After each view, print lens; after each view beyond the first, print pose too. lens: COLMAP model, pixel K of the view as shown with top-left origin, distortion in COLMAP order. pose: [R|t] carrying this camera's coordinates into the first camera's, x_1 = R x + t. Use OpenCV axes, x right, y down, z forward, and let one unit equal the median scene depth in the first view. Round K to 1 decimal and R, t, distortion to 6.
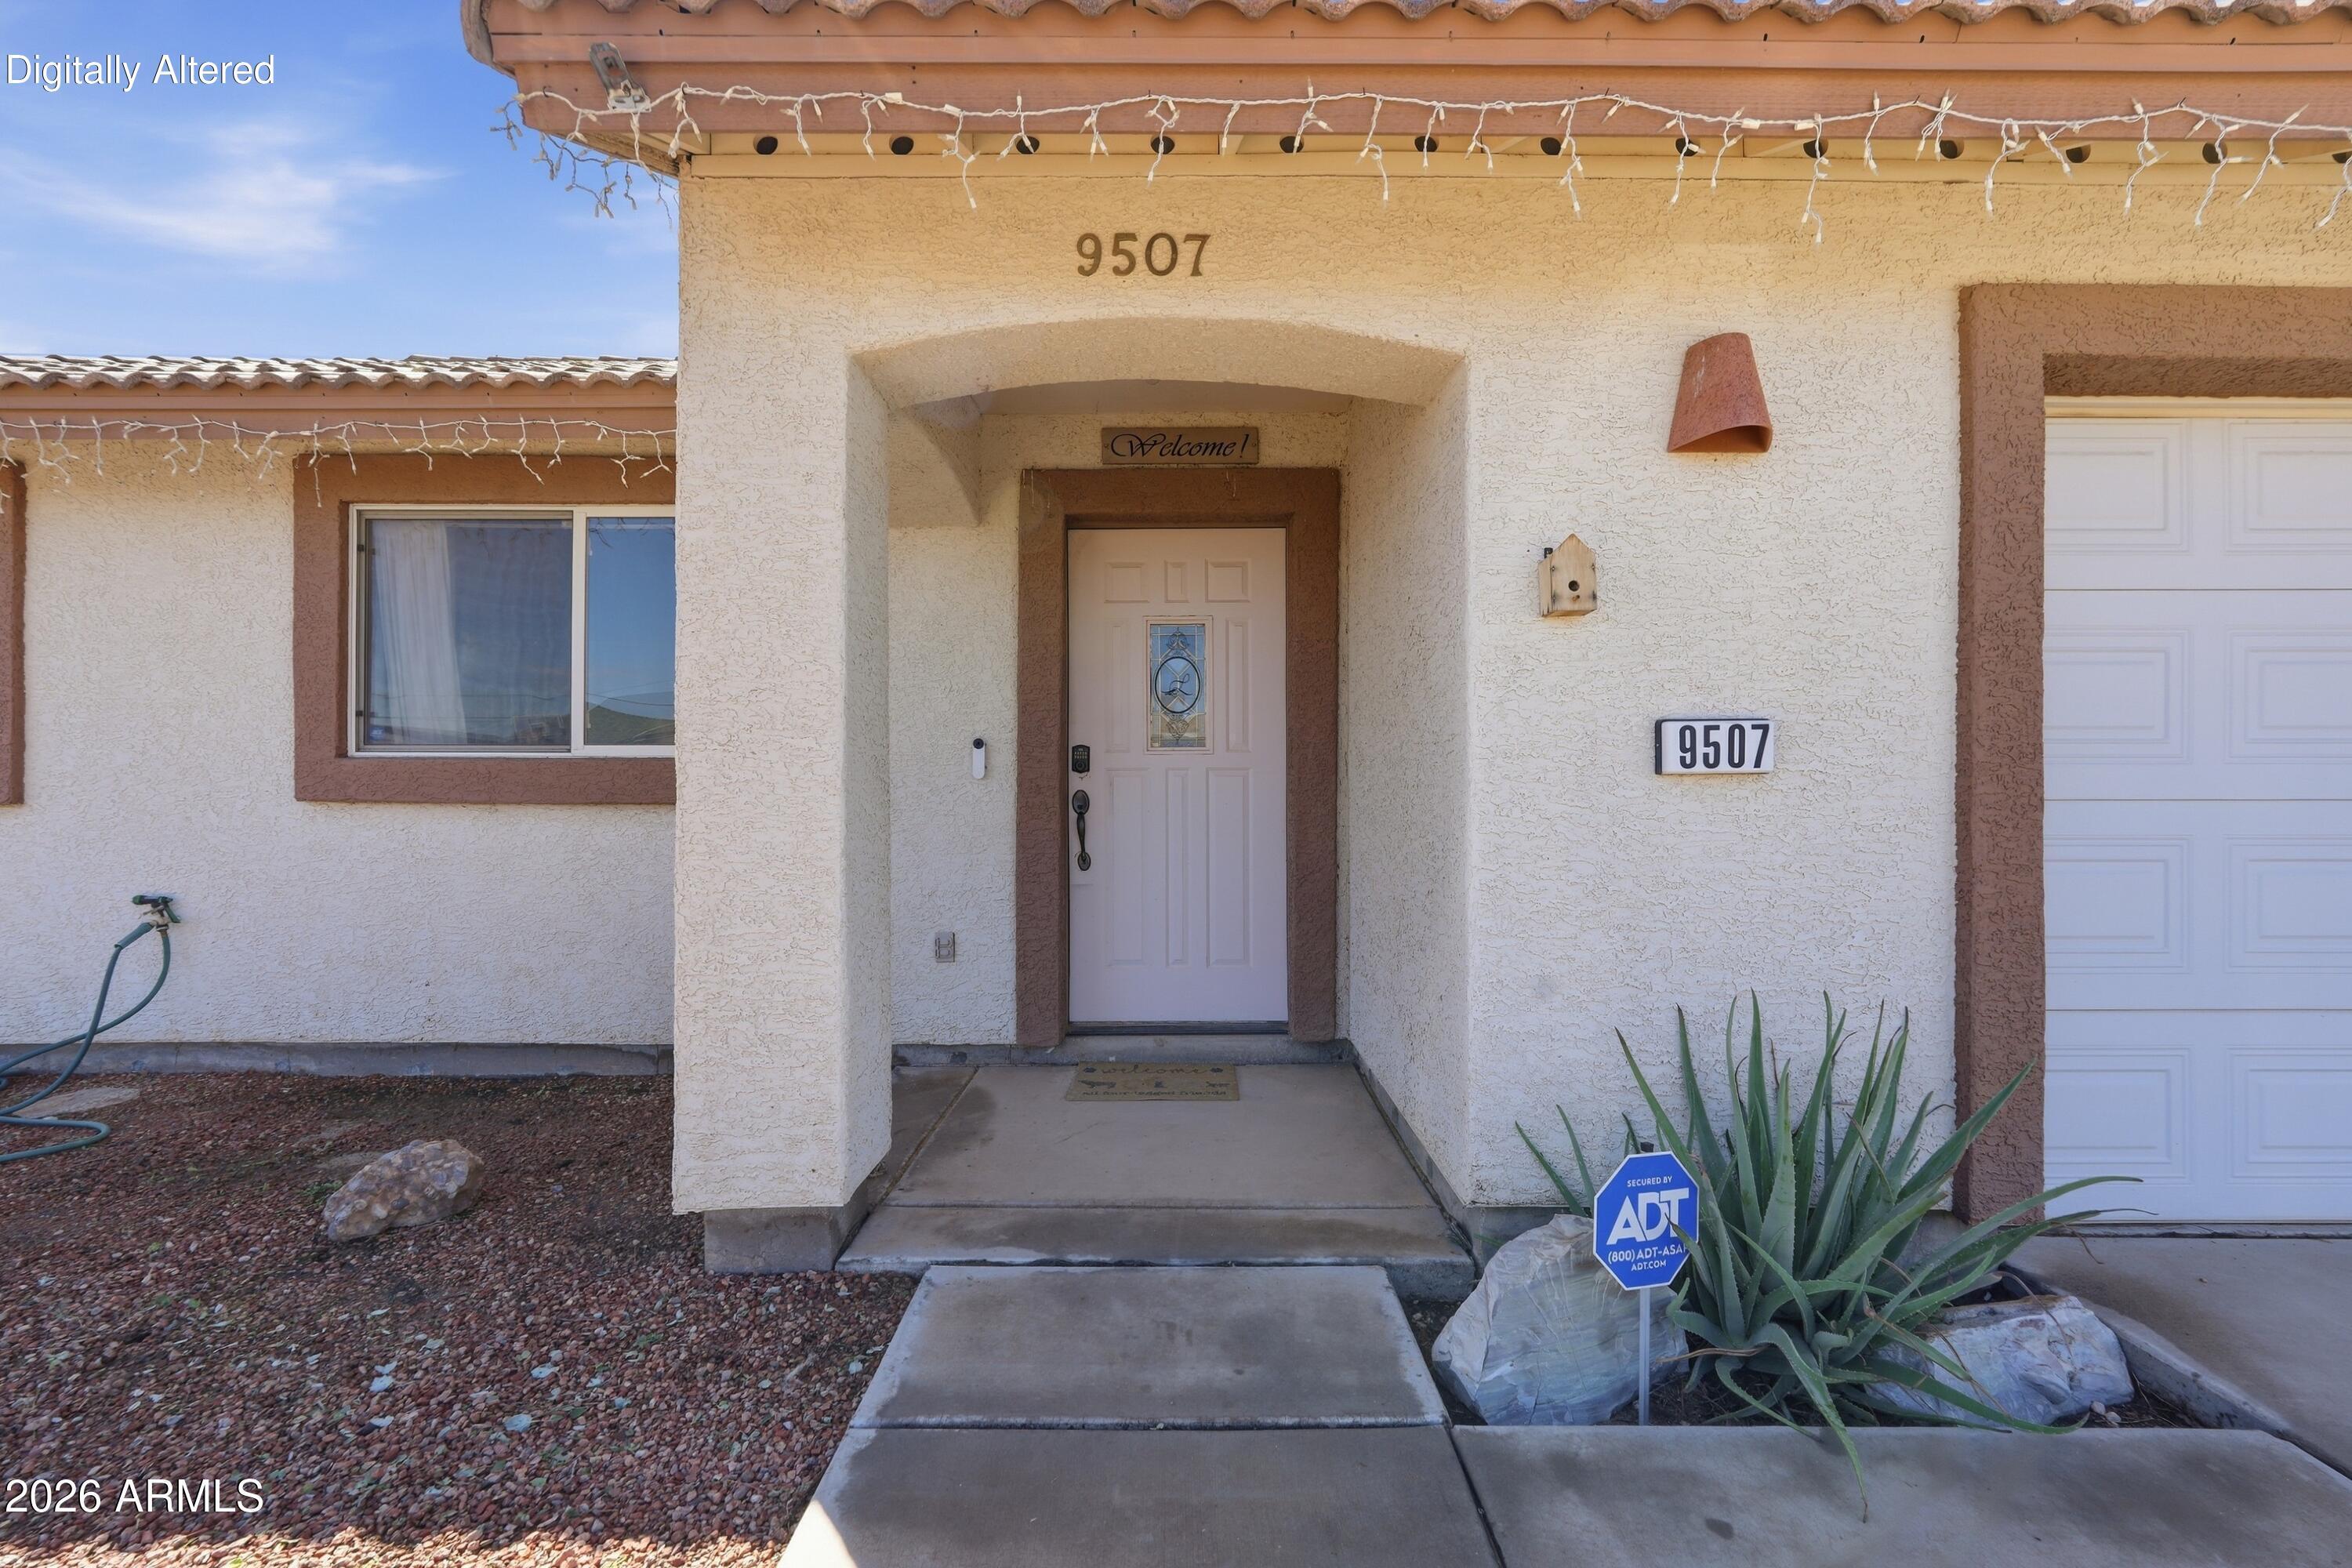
lens RADIAL K [[1040.7, 0, 1176.0], [0, 1040.7, 784.0], [0, 0, 1]] dist [-0.025153, 0.013262]
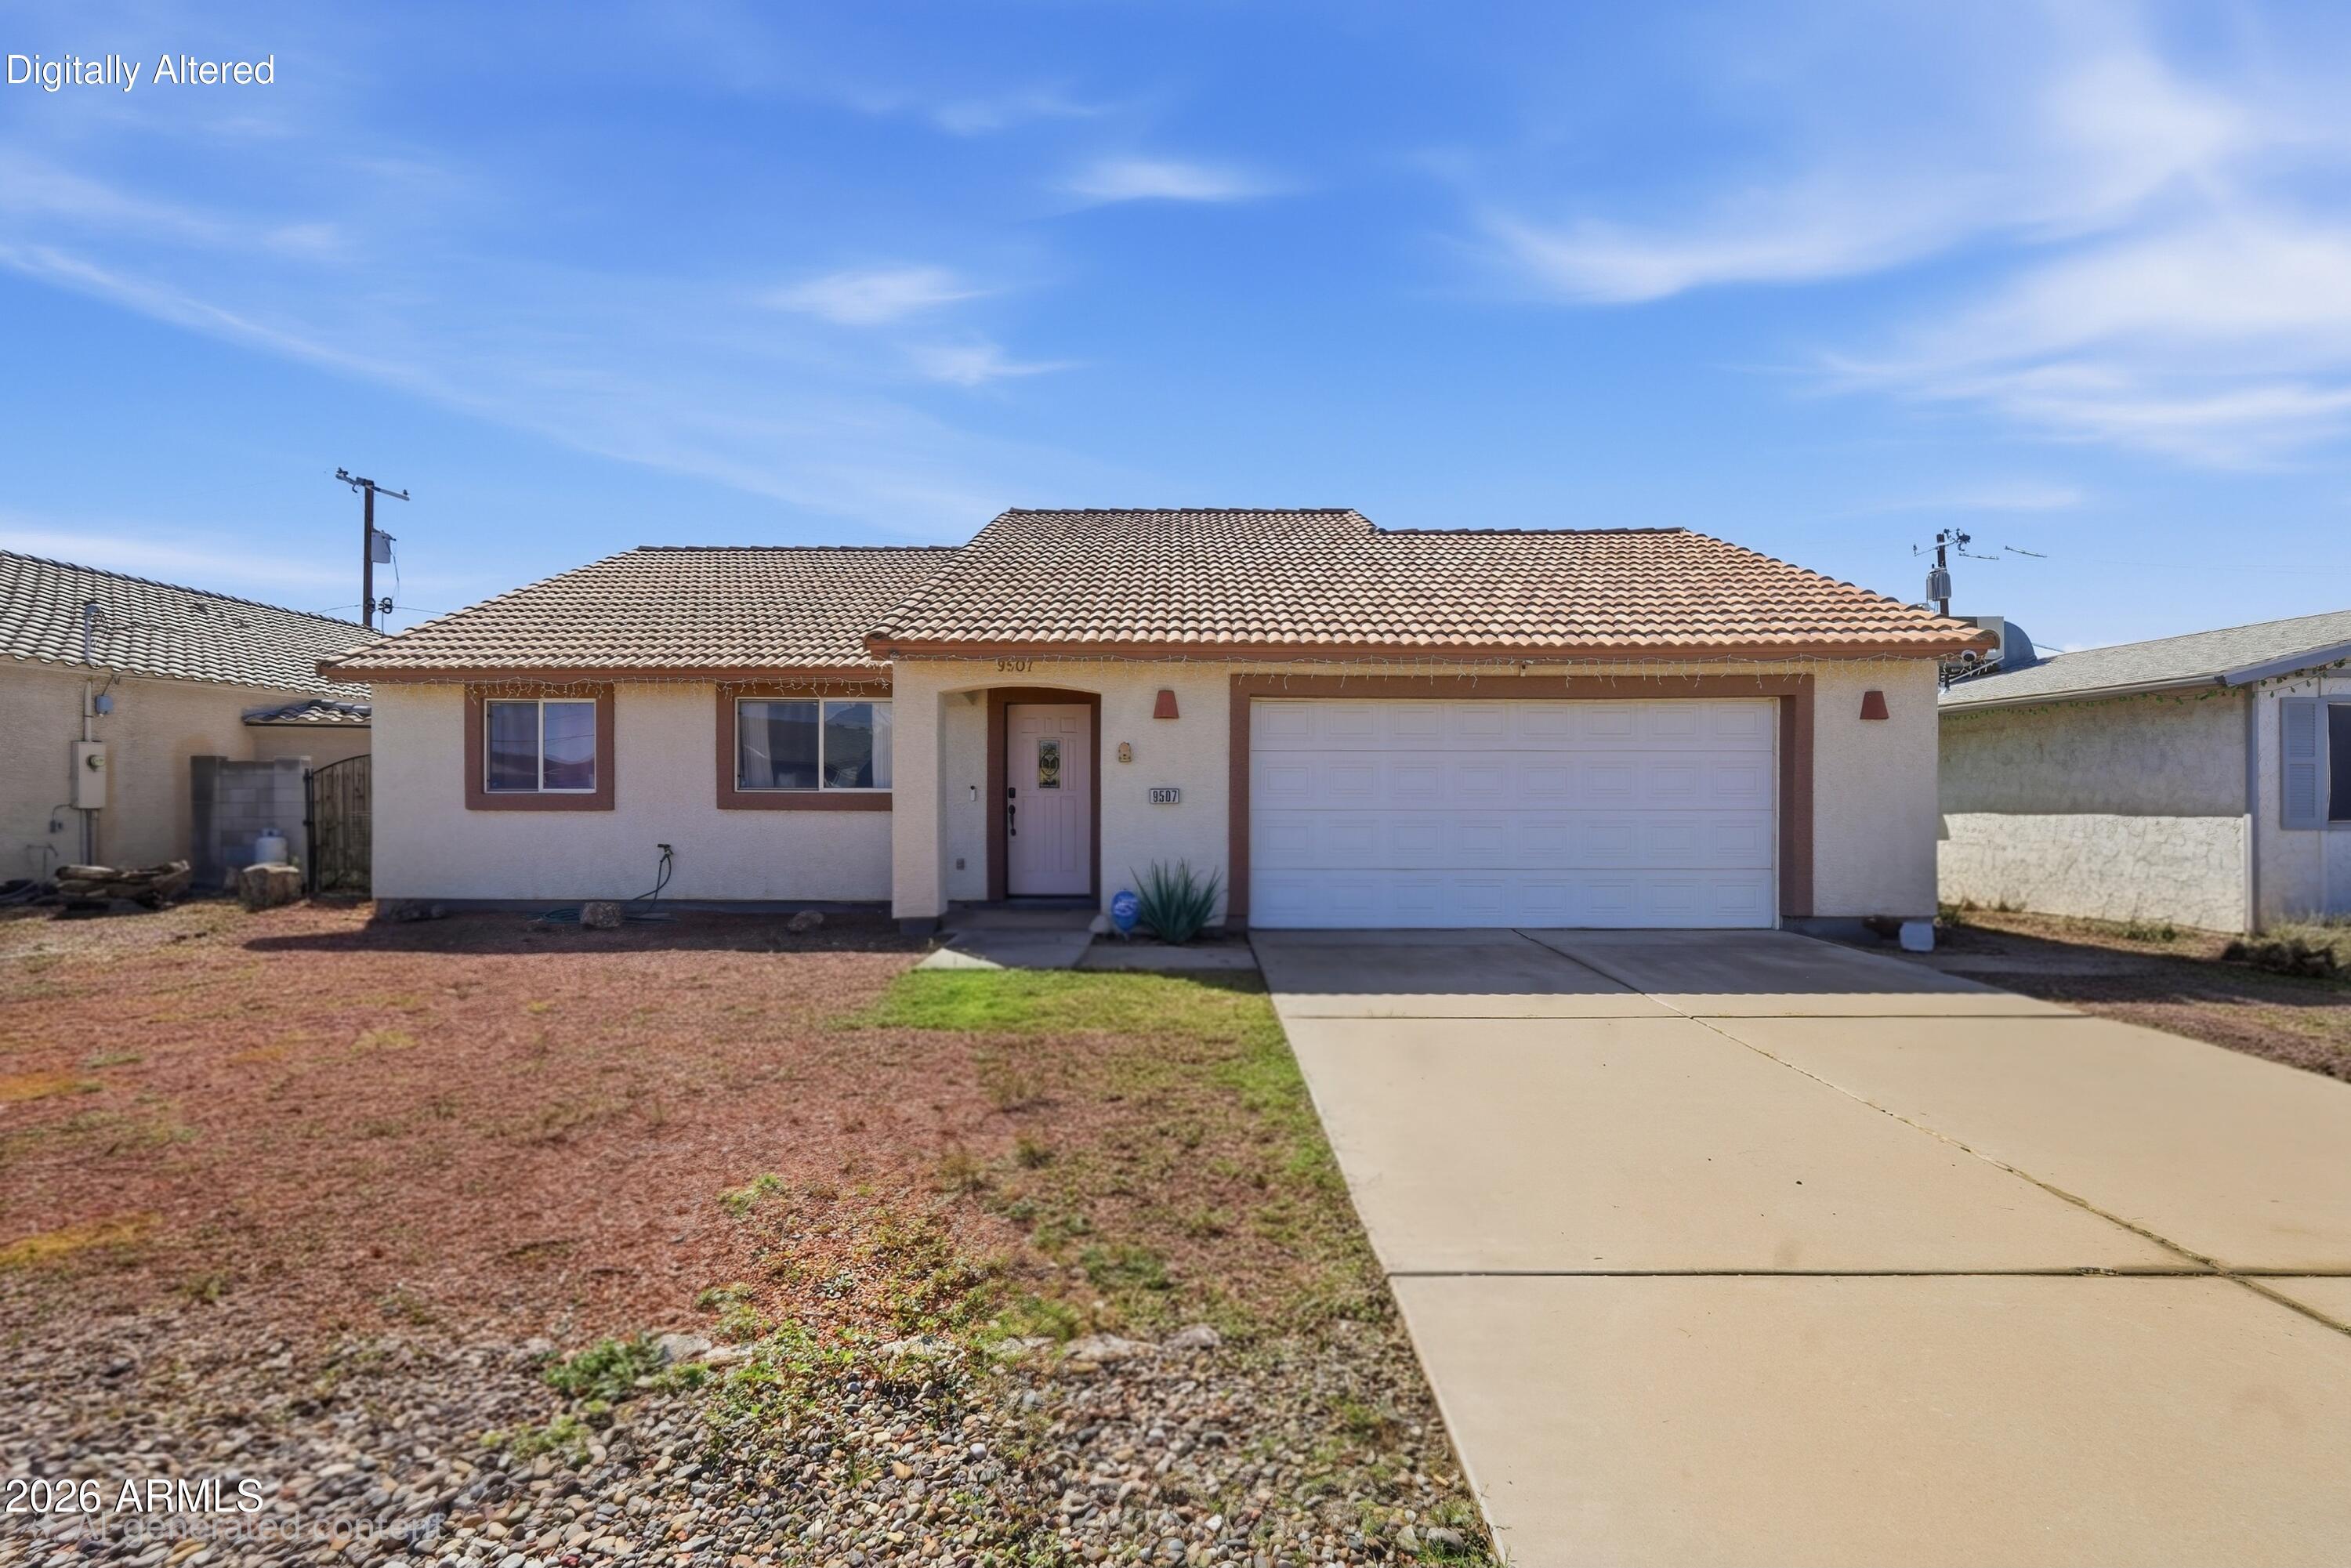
lens RADIAL K [[1040.3, 0, 1175.5], [0, 1040.3, 784.0], [0, 0, 1]] dist [-0.025153, 0.013262]
pose [[0.999997, 0.000338, 0.002583, 0.323749], [-0.000331, 0.999996, -0.002731, -0.040724], [-0.002584, 0.002730, 0.999993, -1.672987]]
